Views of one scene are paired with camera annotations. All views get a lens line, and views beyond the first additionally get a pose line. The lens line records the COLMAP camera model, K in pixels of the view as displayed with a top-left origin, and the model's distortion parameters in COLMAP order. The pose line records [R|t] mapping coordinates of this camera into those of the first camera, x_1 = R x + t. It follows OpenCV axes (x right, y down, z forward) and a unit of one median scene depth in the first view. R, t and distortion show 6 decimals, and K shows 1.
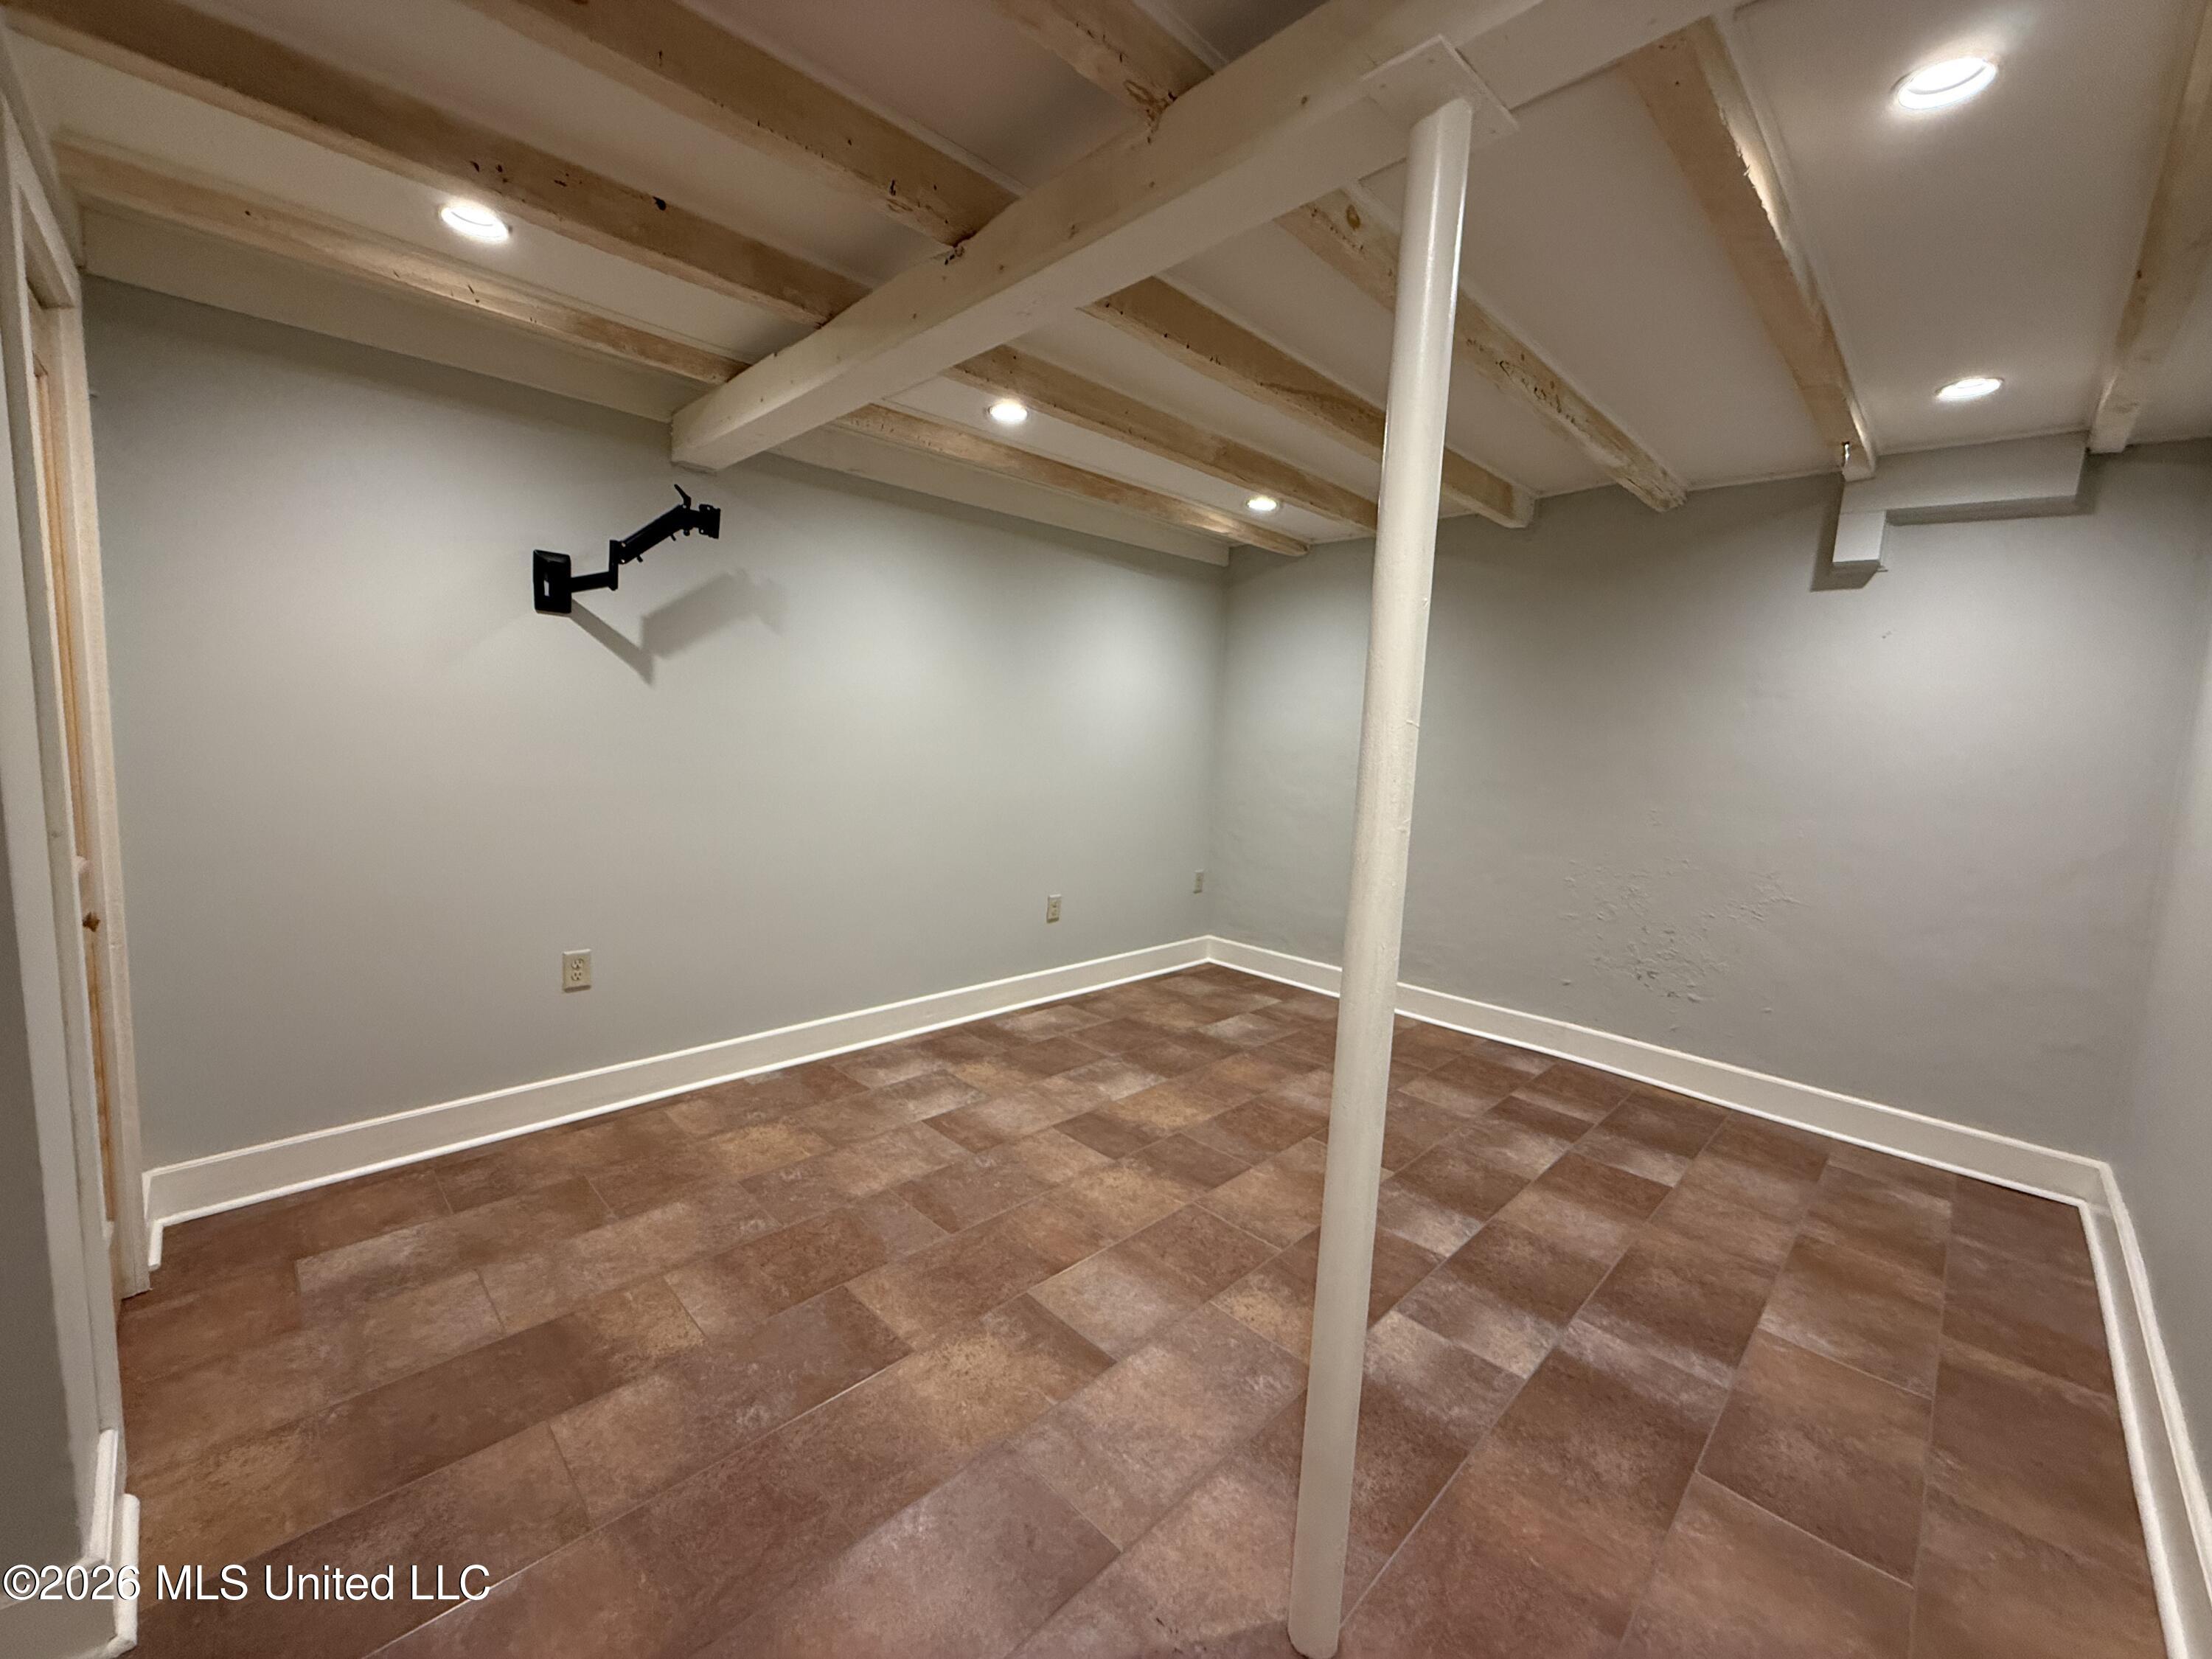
lens RADIAL K [[888.9, 0, 1106.0], [0, 888.9, 829.5], [0, 0, 1]] dist [0.001107, 0.000000]
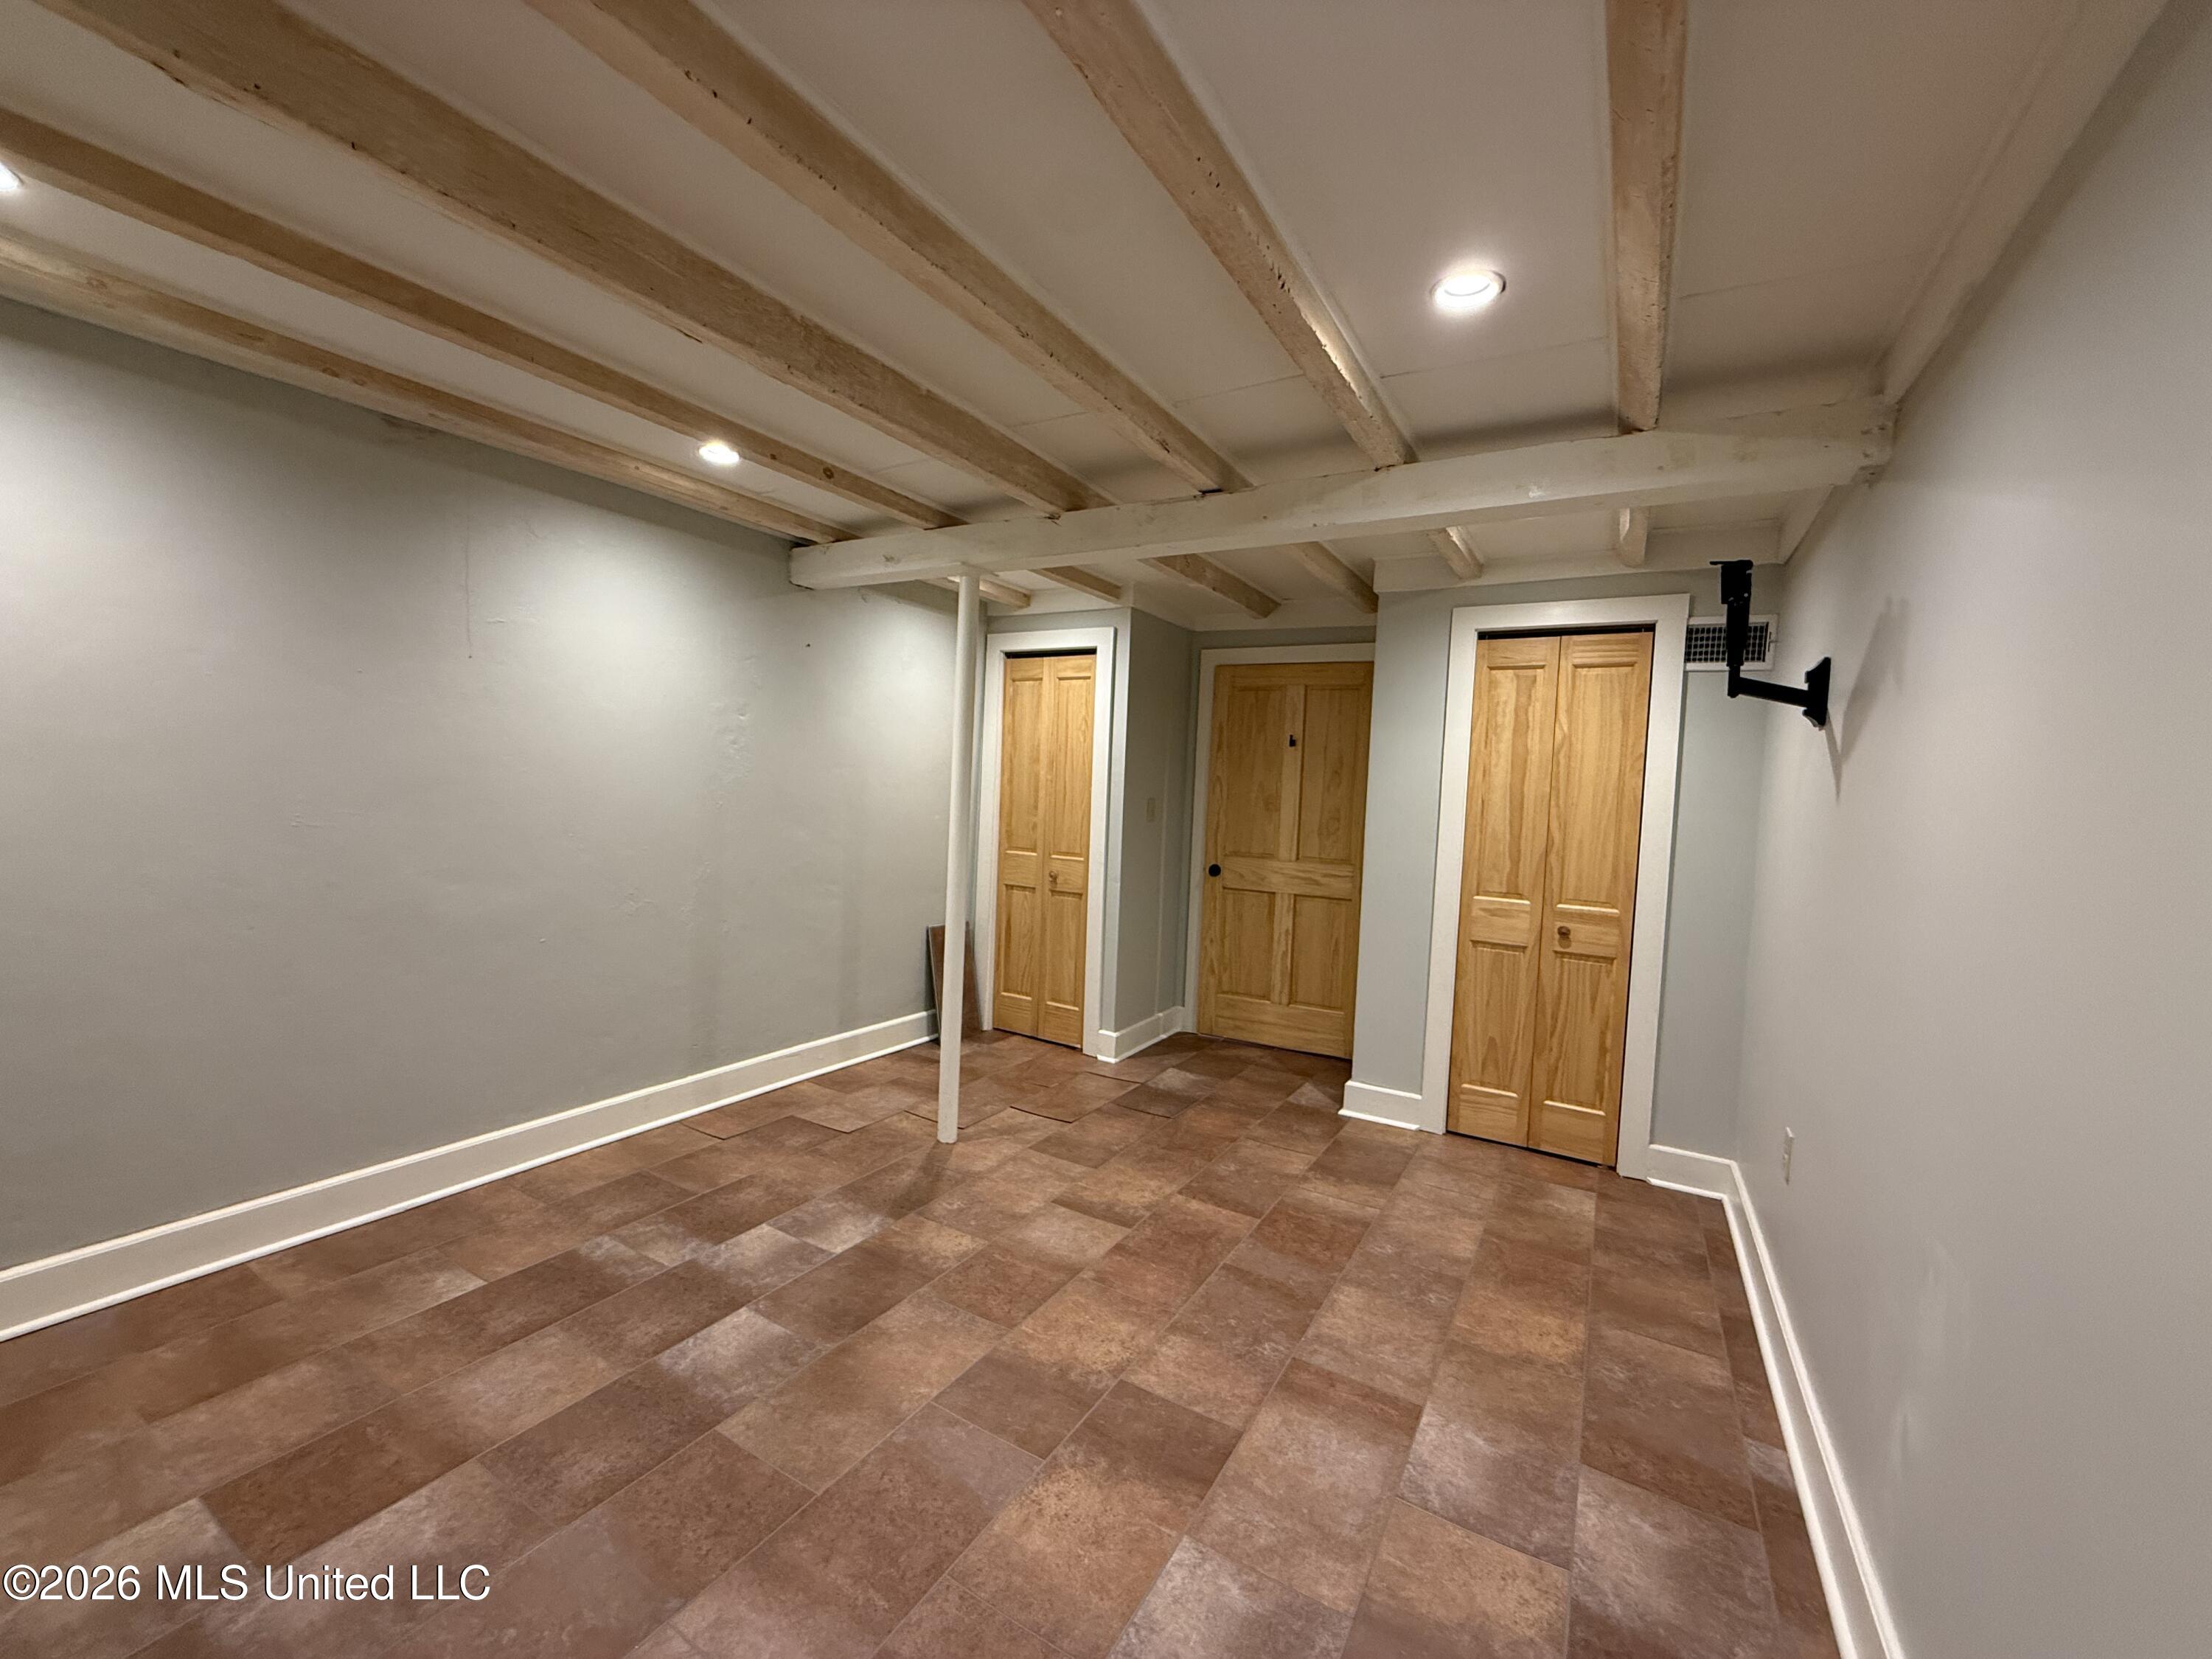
lens RADIAL K [[888.9, 0, 1106.0], [0, 888.9, 829.5], [0, 0, 1]] dist [0.001107, 0.000000]
pose [[-0.963064, -0.080457, -0.256970, 0.292485], [-0.122459, 0.980786, 0.151866, -0.220298], [0.239814, 0.177725, -0.954412, 1.899417]]
